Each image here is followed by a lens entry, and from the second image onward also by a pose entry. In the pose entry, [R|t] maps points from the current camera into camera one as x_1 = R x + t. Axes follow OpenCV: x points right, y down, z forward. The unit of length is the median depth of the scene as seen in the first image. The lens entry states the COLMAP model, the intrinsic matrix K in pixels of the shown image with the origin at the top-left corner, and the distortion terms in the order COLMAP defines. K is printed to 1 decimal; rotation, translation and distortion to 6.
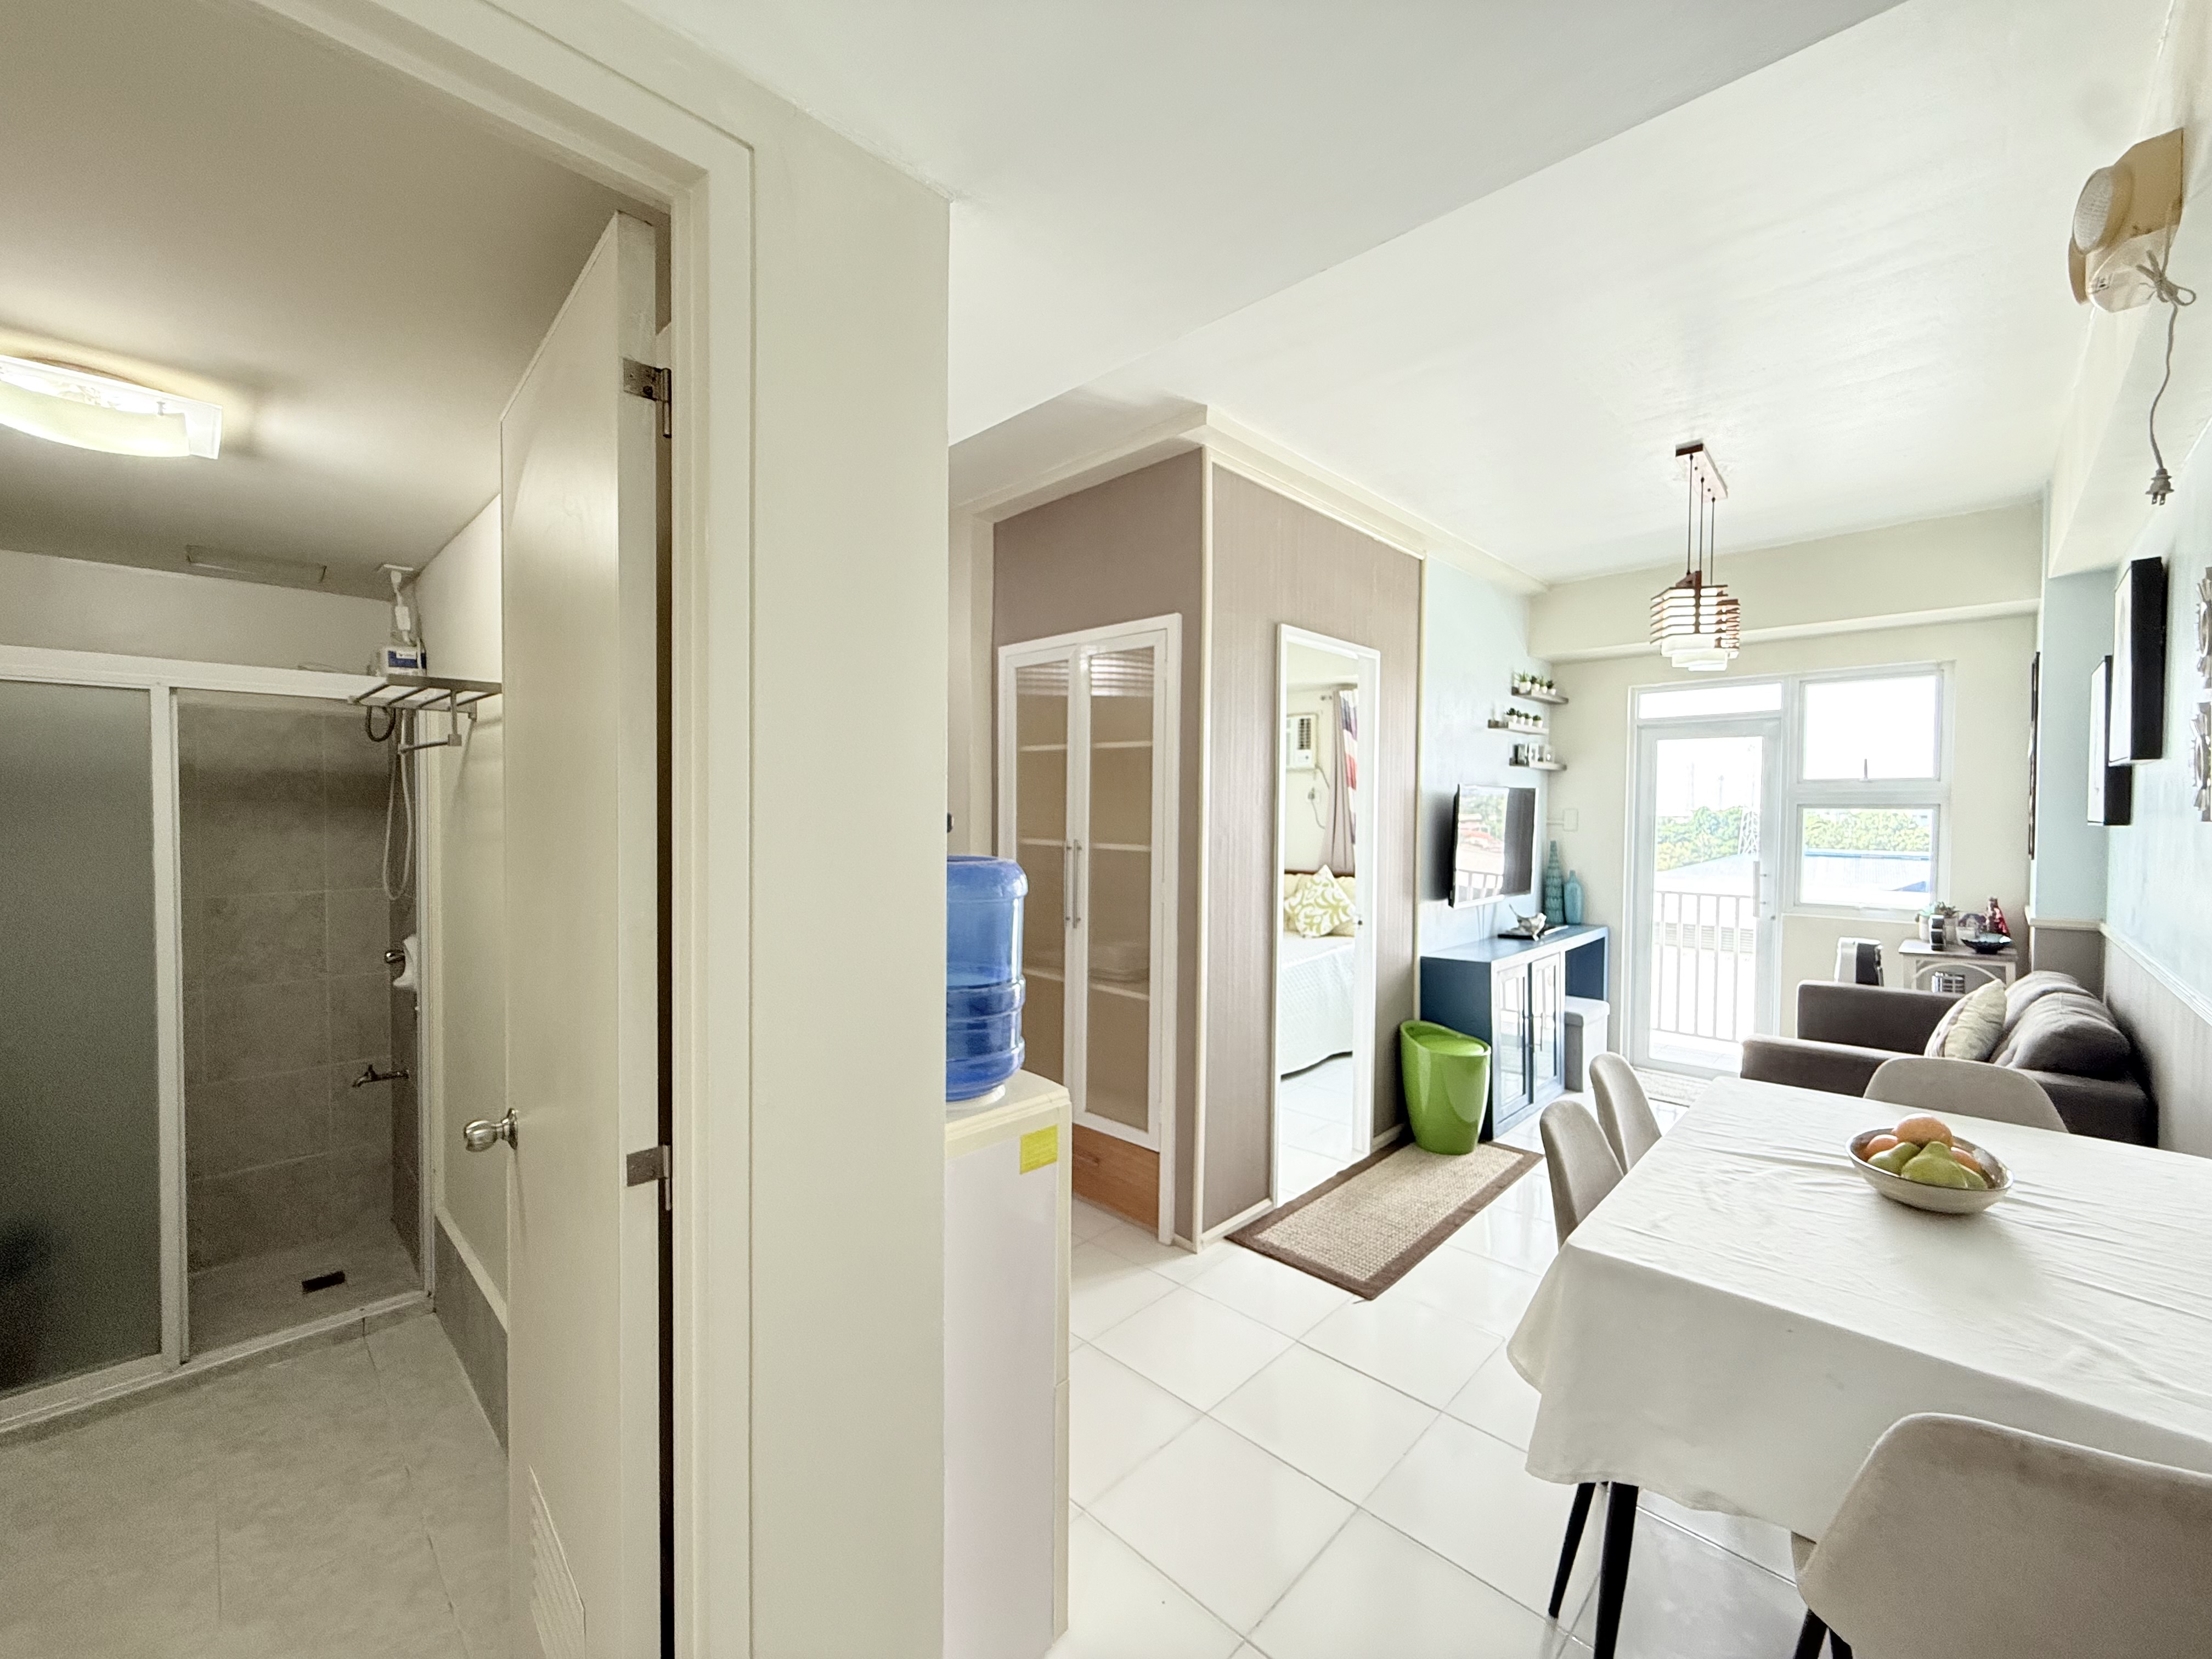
lens RADIAL K [[882.1, 0, 1103.5], [0, 882.1, 827.8], [0, 0, 1]] dist [-0.001192, 0.000215]
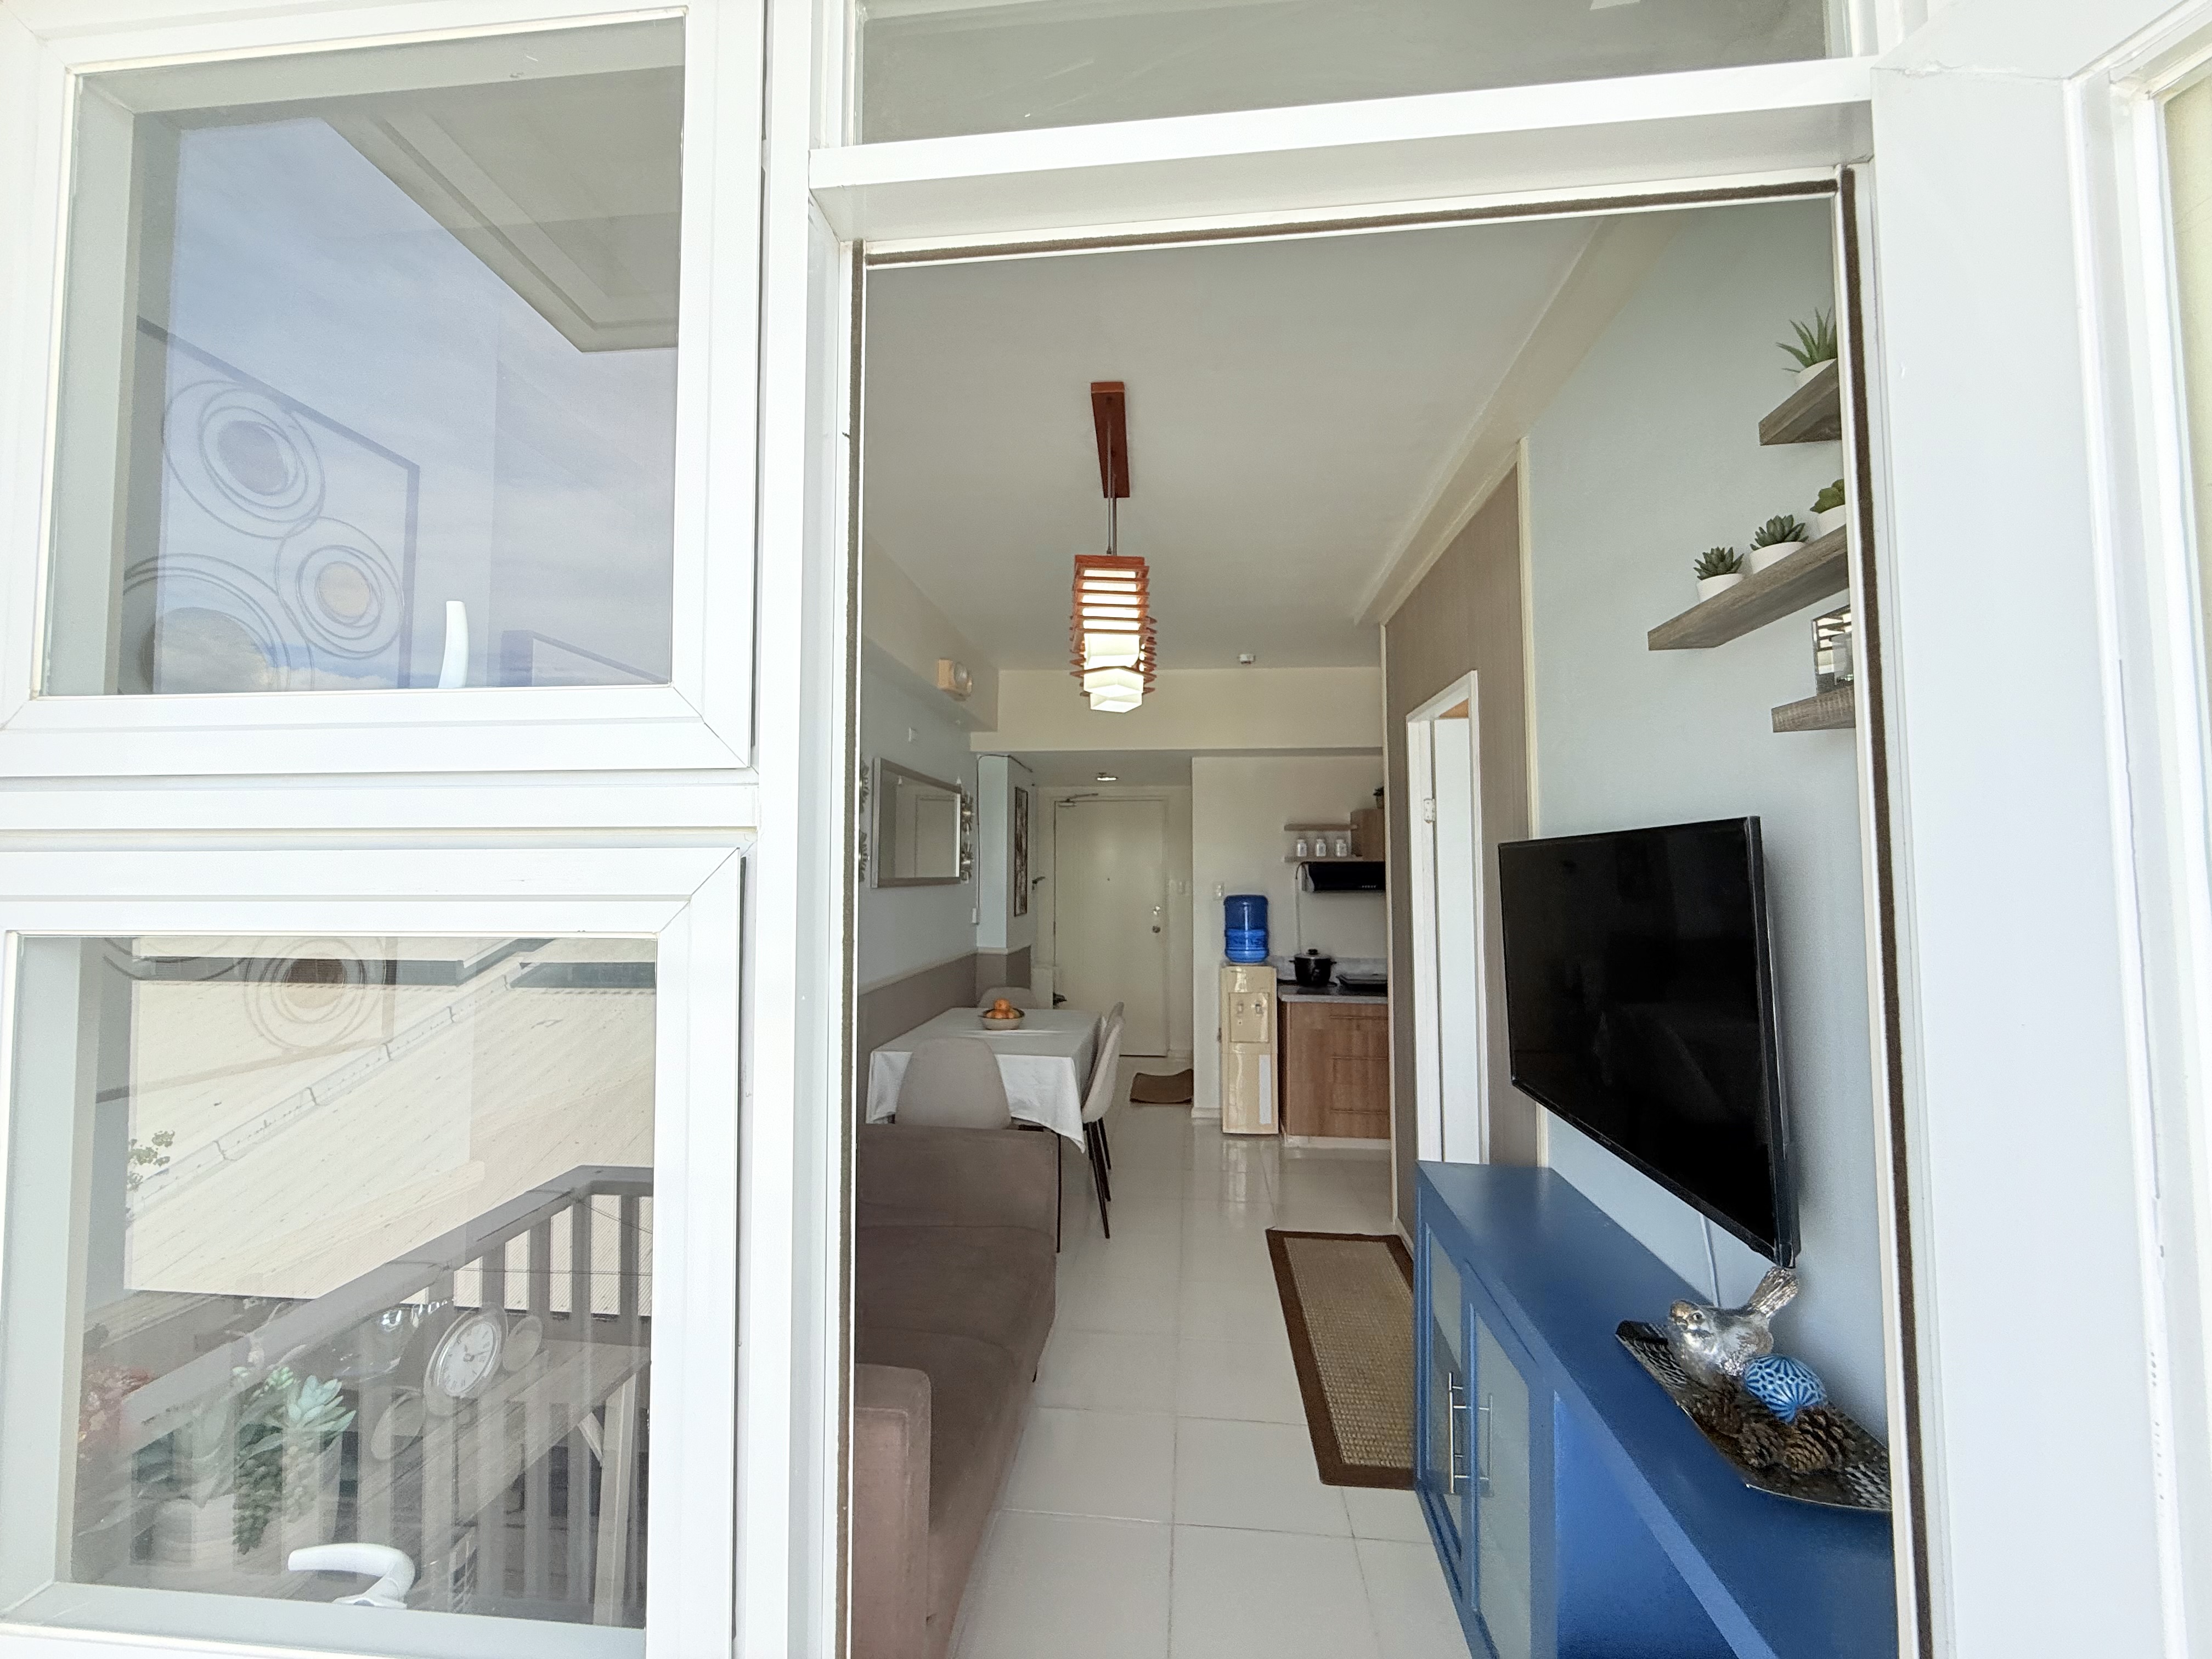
lens RADIAL K [[882.1, 0, 1106.1], [0, 882.1, 828.1], [0, 0, 1]] dist [-0.001192, 0.000215]
pose [[-0.777114, -0.036592, -0.628295, 0.909268], [-0.018156, 0.999196, -0.035737, -0.035207], [0.629098, -0.016364, -0.777154, 1.249789]]
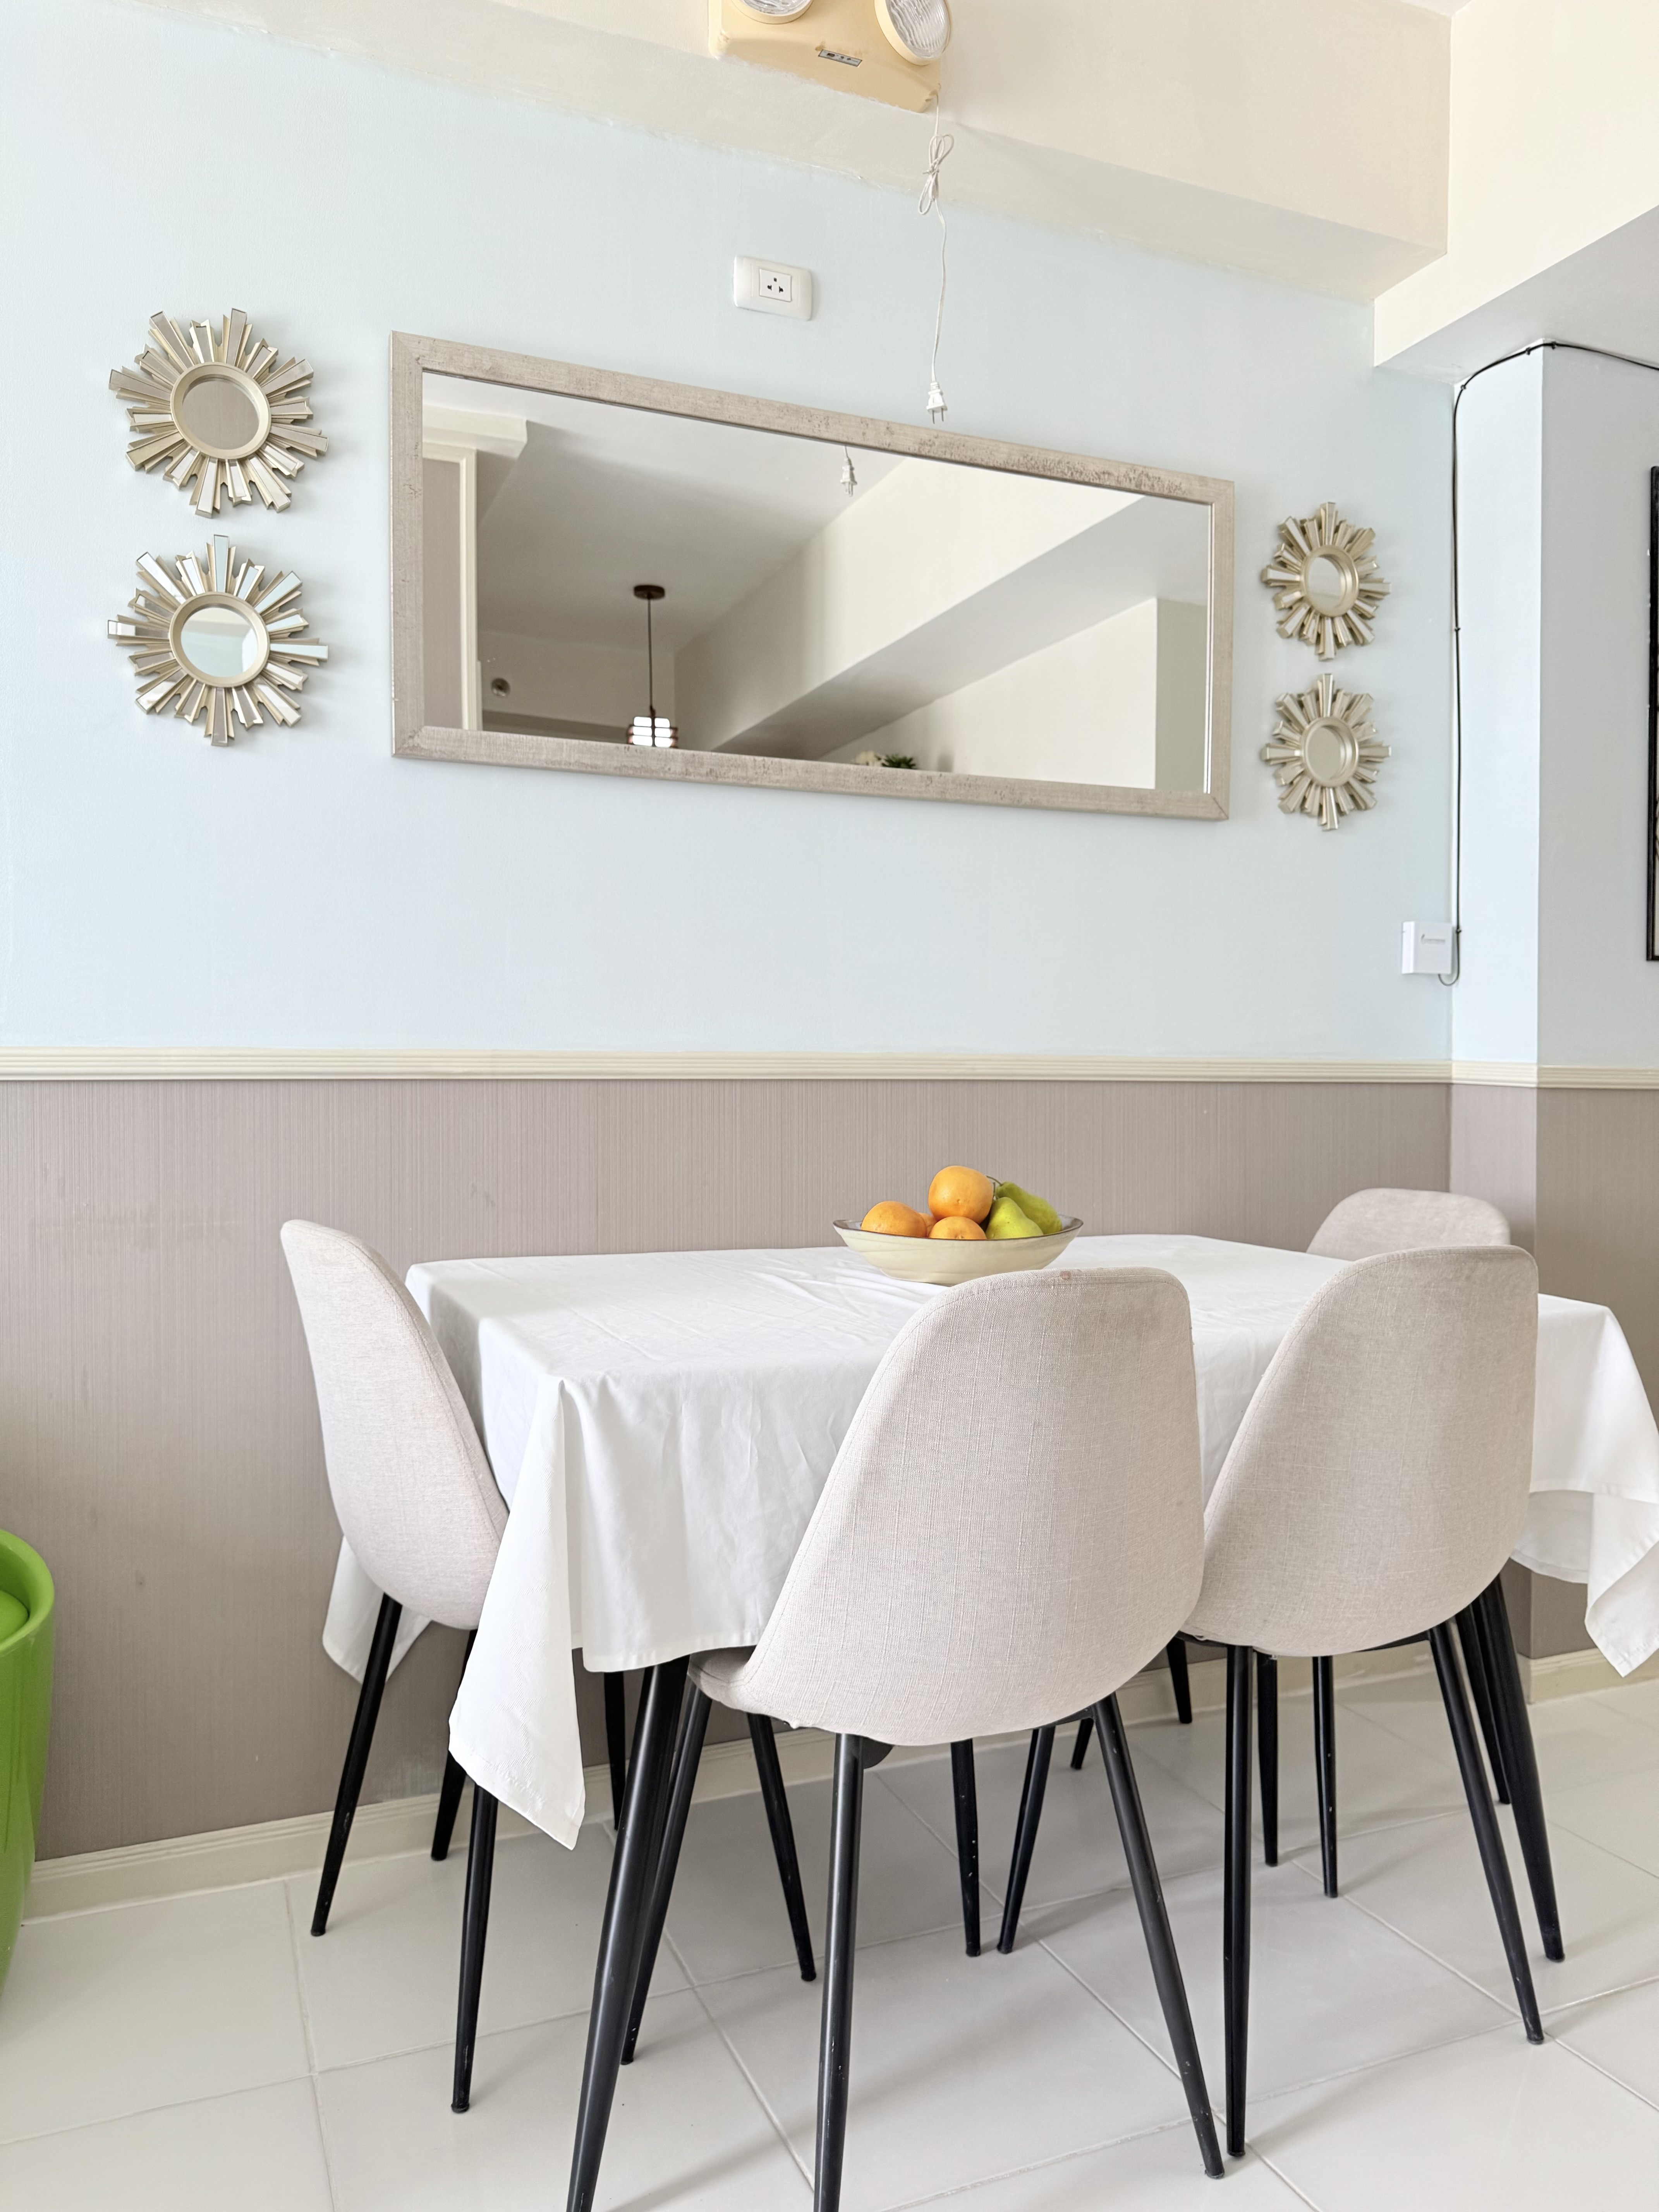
lens RADIAL K [[1566.1, 0, 824.0], [0, 1566.1, 1108.2], [0, 0, 1]] dist [0.045583, -0.064155]
pose [[-0.922866, -0.012358, 0.384923, 0.215718], [0.004158, 0.999107, 0.042045, 0.088339], [-0.385099, 0.040403, -0.921990, 0.831858]]
